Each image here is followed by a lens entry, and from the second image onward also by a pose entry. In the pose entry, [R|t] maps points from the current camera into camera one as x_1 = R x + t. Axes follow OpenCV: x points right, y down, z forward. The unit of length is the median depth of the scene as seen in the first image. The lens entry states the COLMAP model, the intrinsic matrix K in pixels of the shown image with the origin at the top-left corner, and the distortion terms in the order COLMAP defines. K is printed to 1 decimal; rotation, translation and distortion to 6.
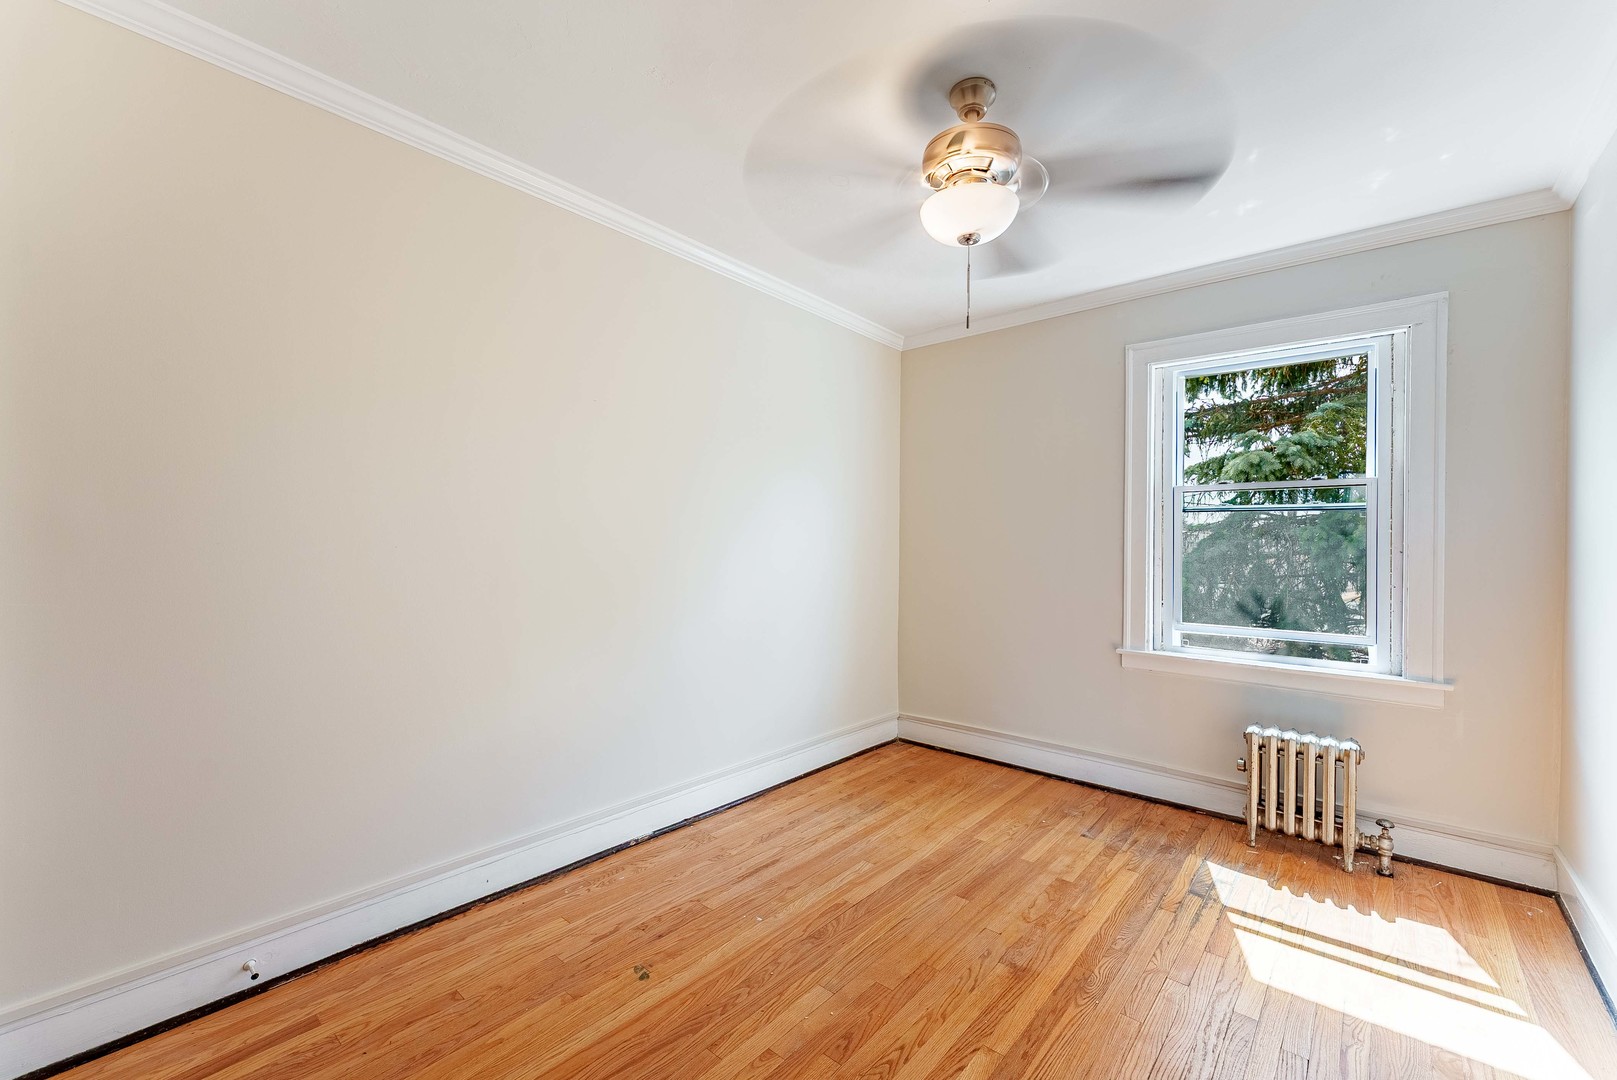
lens RADIAL K [[664.4, 0, 805.6], [0, 664.4, 545.4], [0, 0, 1]] dist [-0.000345, 0.000011]
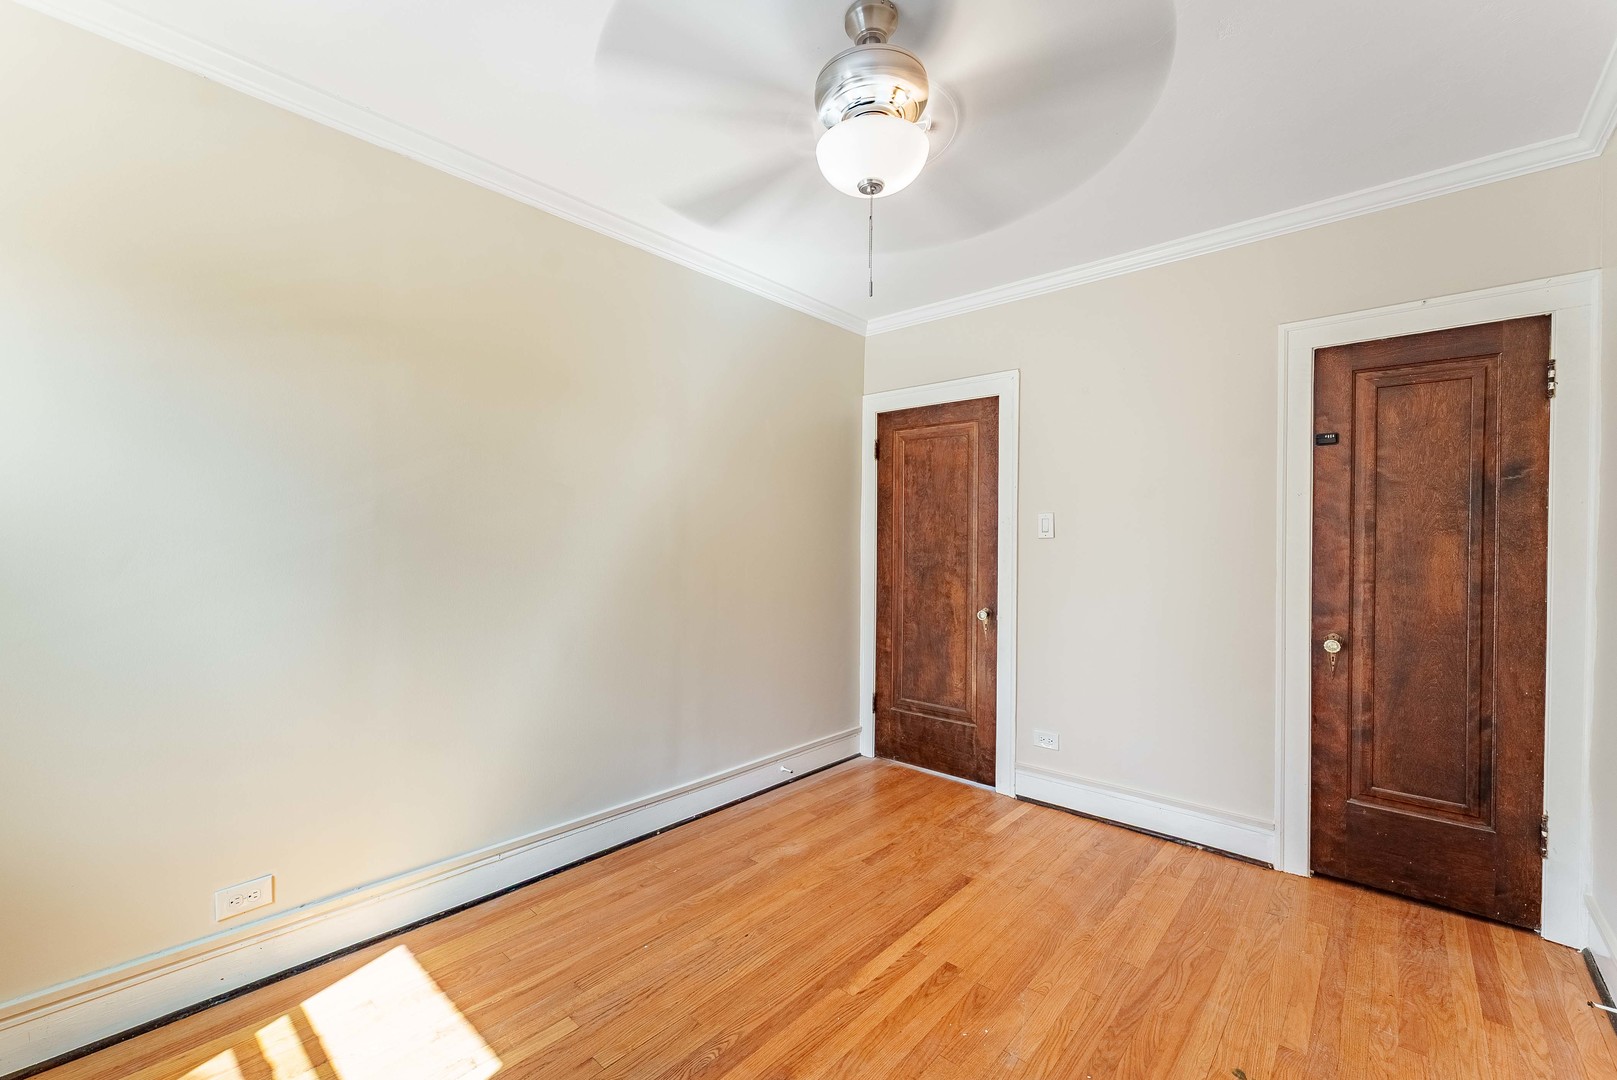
lens RADIAL K [[664.4, 0, 808.3], [0, 664.4, 540.5], [0, 0, 1]] dist [-0.000345, 0.000011]
pose [[-0.999749, -0.019408, 0.011208, 0.329851], [-0.019475, 0.999793, -0.005855, -0.001101], [-0.011092, -0.006072, -0.999920, 2.022150]]
